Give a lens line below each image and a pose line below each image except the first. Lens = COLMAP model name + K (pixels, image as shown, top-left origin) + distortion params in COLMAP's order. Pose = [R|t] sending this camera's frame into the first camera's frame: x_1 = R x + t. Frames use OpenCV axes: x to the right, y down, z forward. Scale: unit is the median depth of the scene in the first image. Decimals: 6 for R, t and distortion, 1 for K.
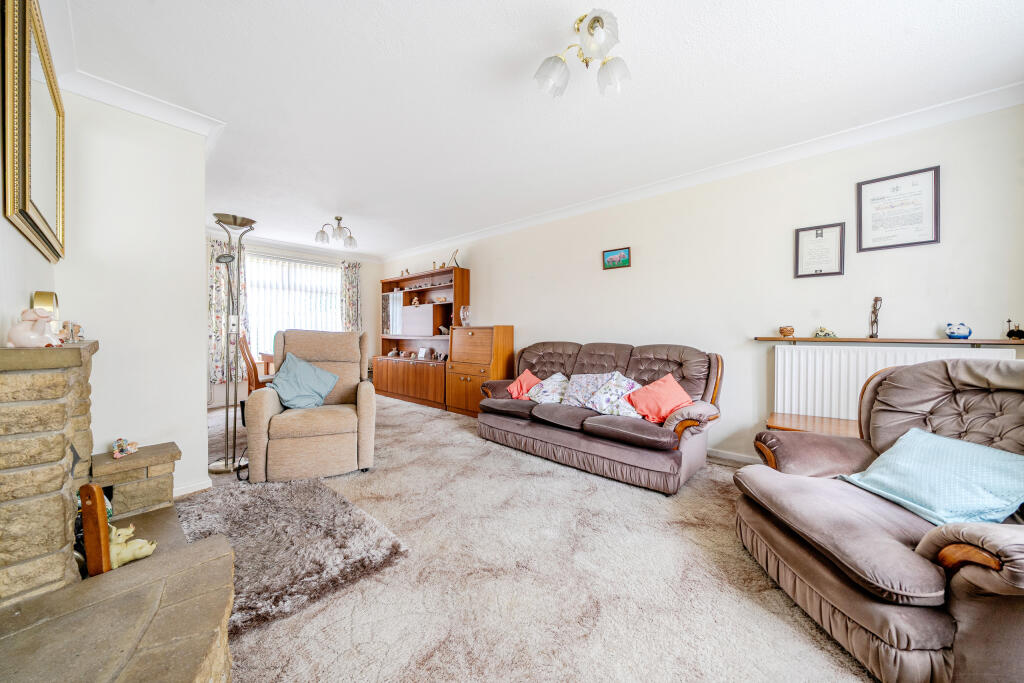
lens RADIAL K [[351.7, 0, 508.8], [0, 351.7, 337.6], [0, 0, 1]] dist [-0.000055, -0.000016]
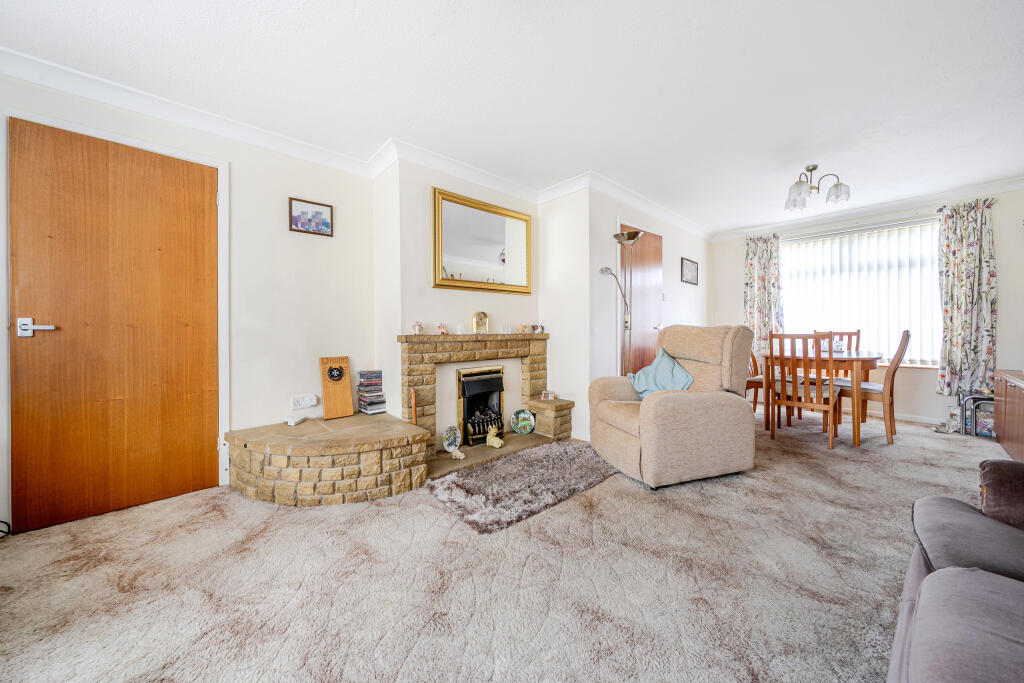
lens RADIAL K [[350.3, 0, 506.4], [0, 350.3, 333.1], [0, 0, 1]] dist [-0.000525, 0.000011]
pose [[-0.126791, 0.008640, -0.991892, 0.464534], [-0.003779, 0.999951, 0.009194, -0.009813], [0.991922, 0.004914, -0.126752, 0.715406]]
